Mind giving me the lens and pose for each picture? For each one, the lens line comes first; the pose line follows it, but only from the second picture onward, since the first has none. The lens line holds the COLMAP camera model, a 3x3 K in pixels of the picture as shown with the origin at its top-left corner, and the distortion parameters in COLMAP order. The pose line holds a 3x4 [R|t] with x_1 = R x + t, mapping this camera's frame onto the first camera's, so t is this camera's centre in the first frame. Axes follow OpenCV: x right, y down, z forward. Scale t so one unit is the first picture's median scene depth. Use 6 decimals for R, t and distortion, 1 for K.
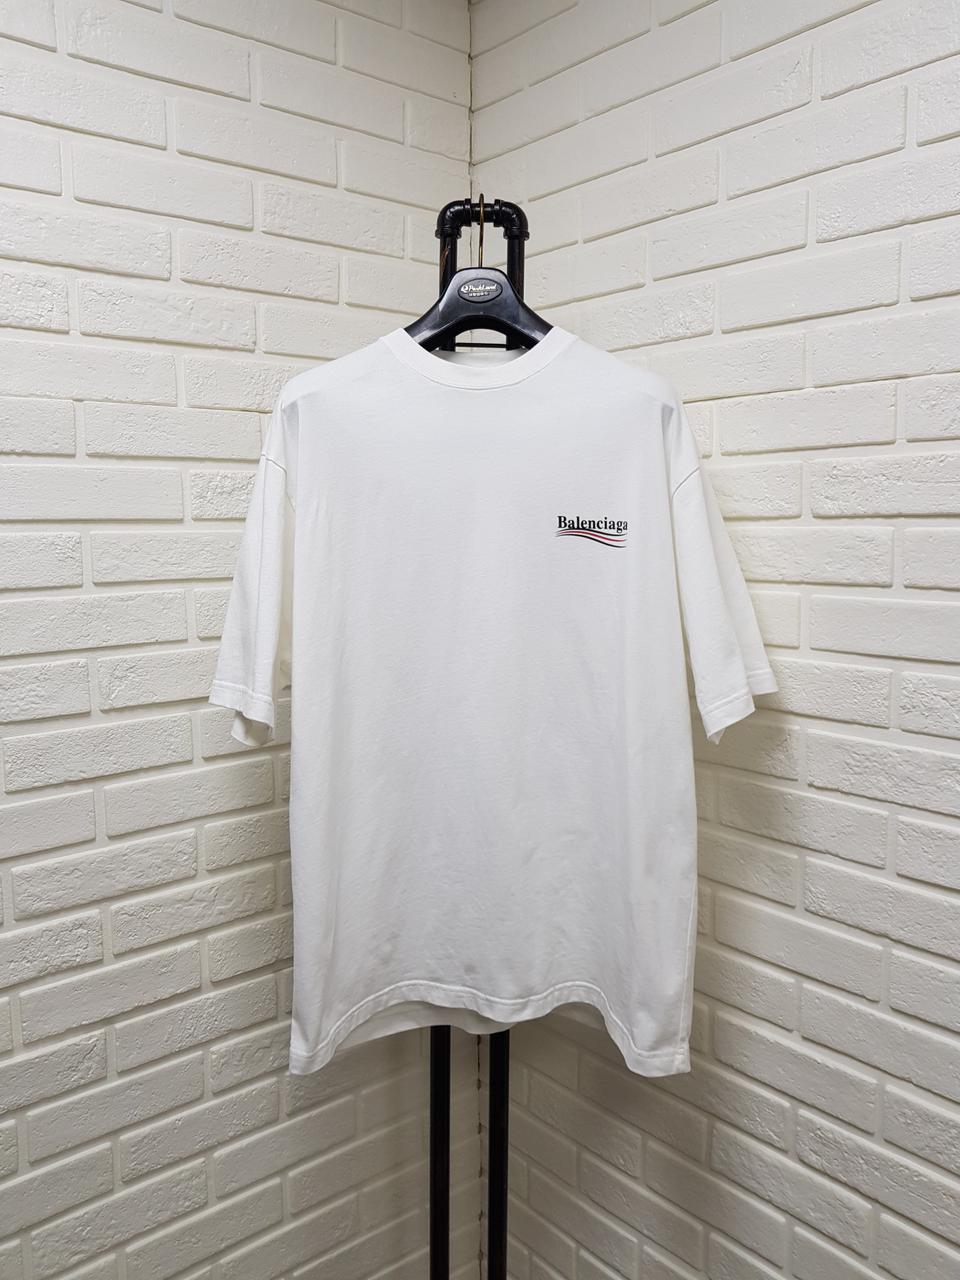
lens RADIAL K [[1012.1, 0, 514.5], [0, 1012.1, 622.9], [0, 0, 1]] dist [0.029482, -0.075519]
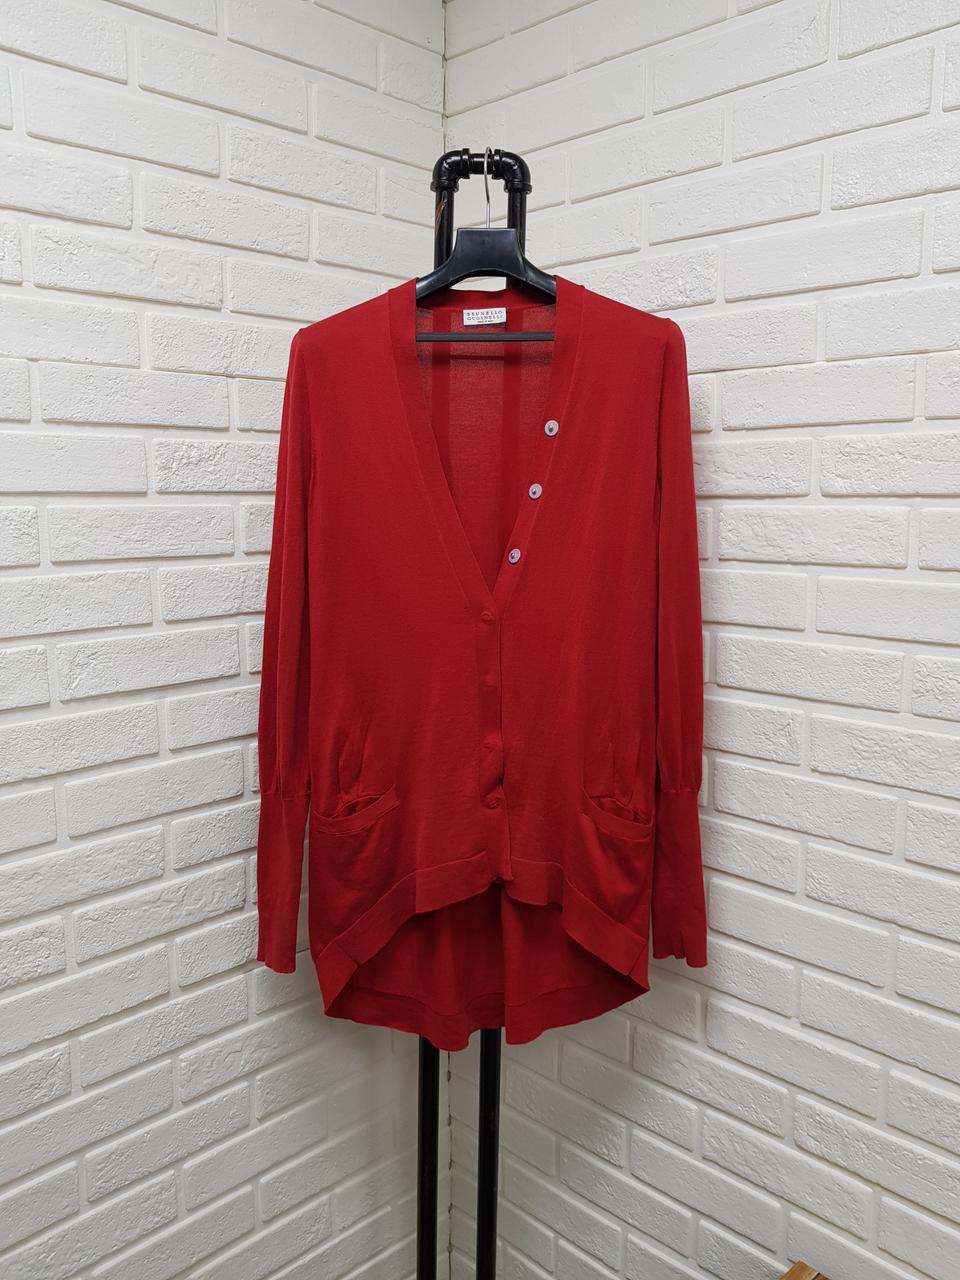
lens RADIAL K [[1012.1, 0, 509.9], [0, 1012.1, 628.6], [0, 0, 1]] dist [0.029482, -0.075519]
pose [[0.996065, -0.003835, 0.088548, -0.084275], [0.000983, 0.999480, 0.032222, -0.008359], [-0.088626, -0.032008, 0.995551, 0.052457]]
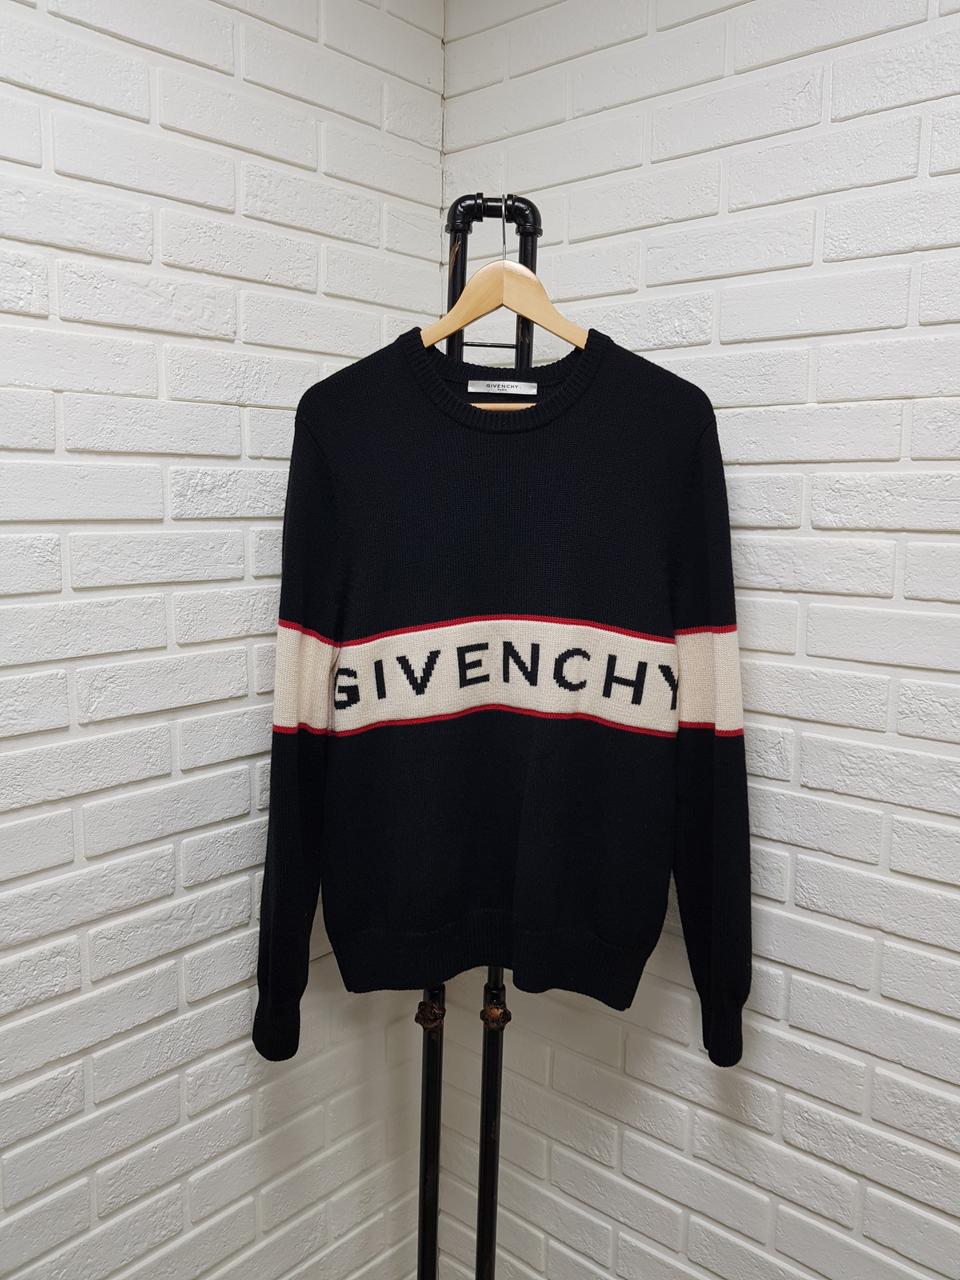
lens RADIAL K [[1012.1, 0, 509.4], [0, 1012.1, 624.8], [0, 0, 1]] dist [0.029482, -0.075519]
pose [[0.989073, -0.001547, 0.147418, -0.154060], [-0.002104, 0.999695, 0.024605, -0.029056], [-0.147411, -0.024646, 0.988768, 0.019215]]
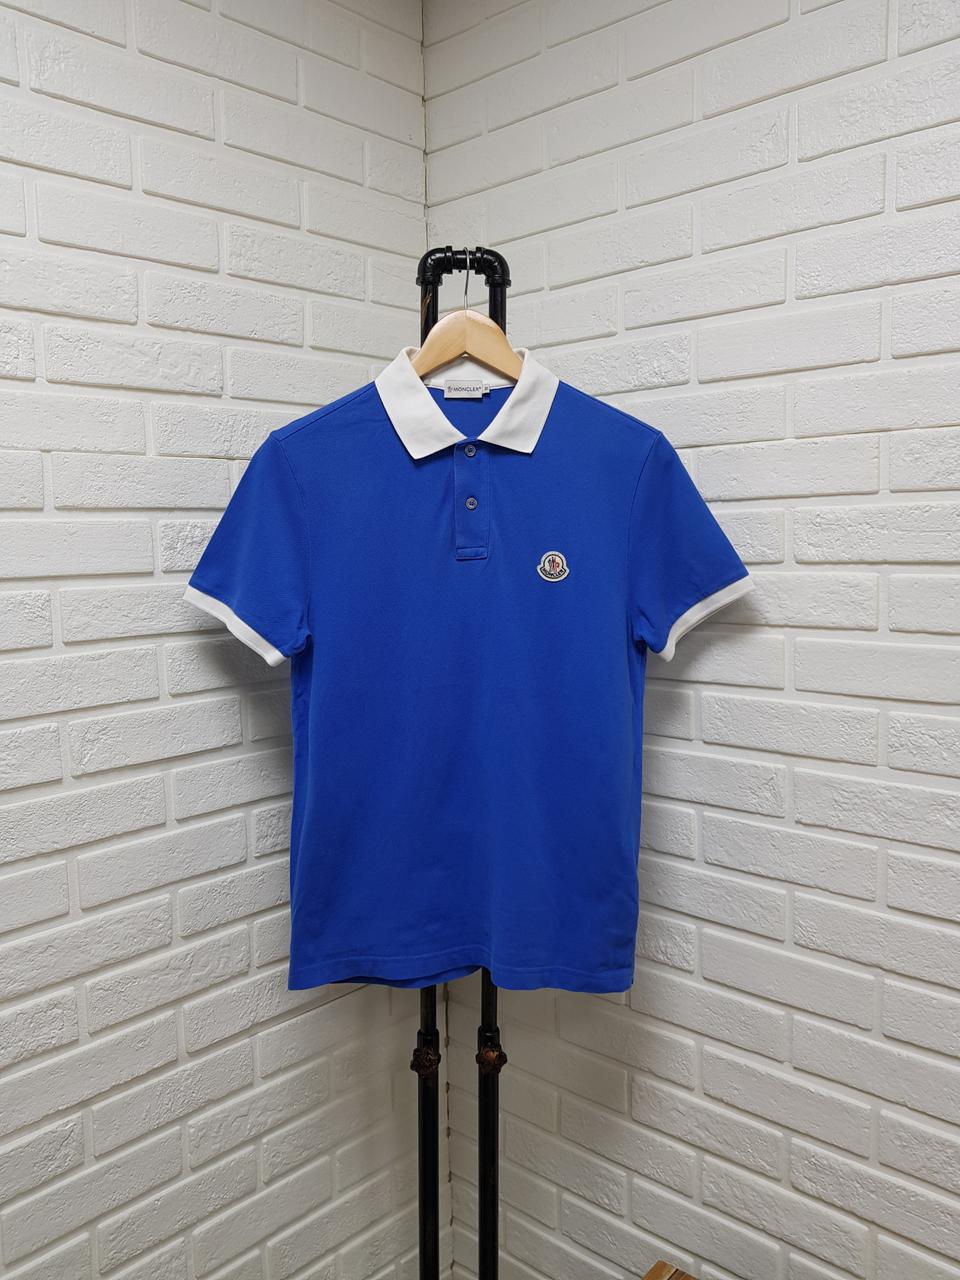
lens RADIAL K [[1012.1, 0, 508.0], [0, 1012.1, 628.1], [0, 0, 1]] dist [0.029482, -0.075519]
pose [[0.992665, -0.023480, 0.118593, -0.113644], [0.024880, 0.999637, -0.010335, -0.032444], [-0.118307, 0.013210, 0.992889, 0.009401]]
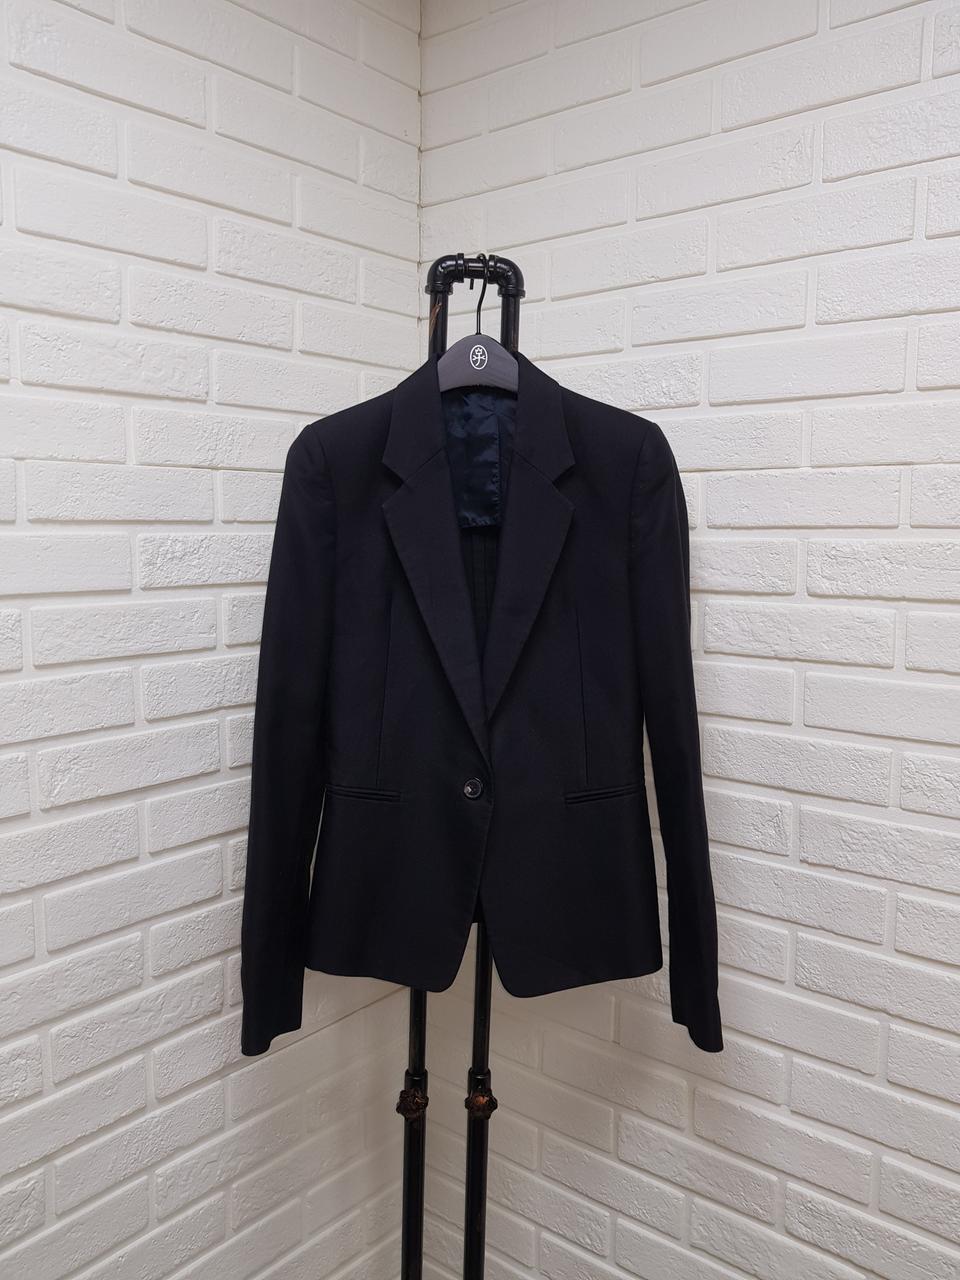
lens RADIAL K [[1012.1, 0, 507.7], [0, 1012.1, 625.8], [0, 0, 1]] dist [0.029482, -0.075519]
pose [[0.983925, -0.004711, 0.178522, -0.166670], [0.005414, 0.999979, -0.003452, -0.067986], [-0.178502, 0.004363, 0.983930, 0.062610]]
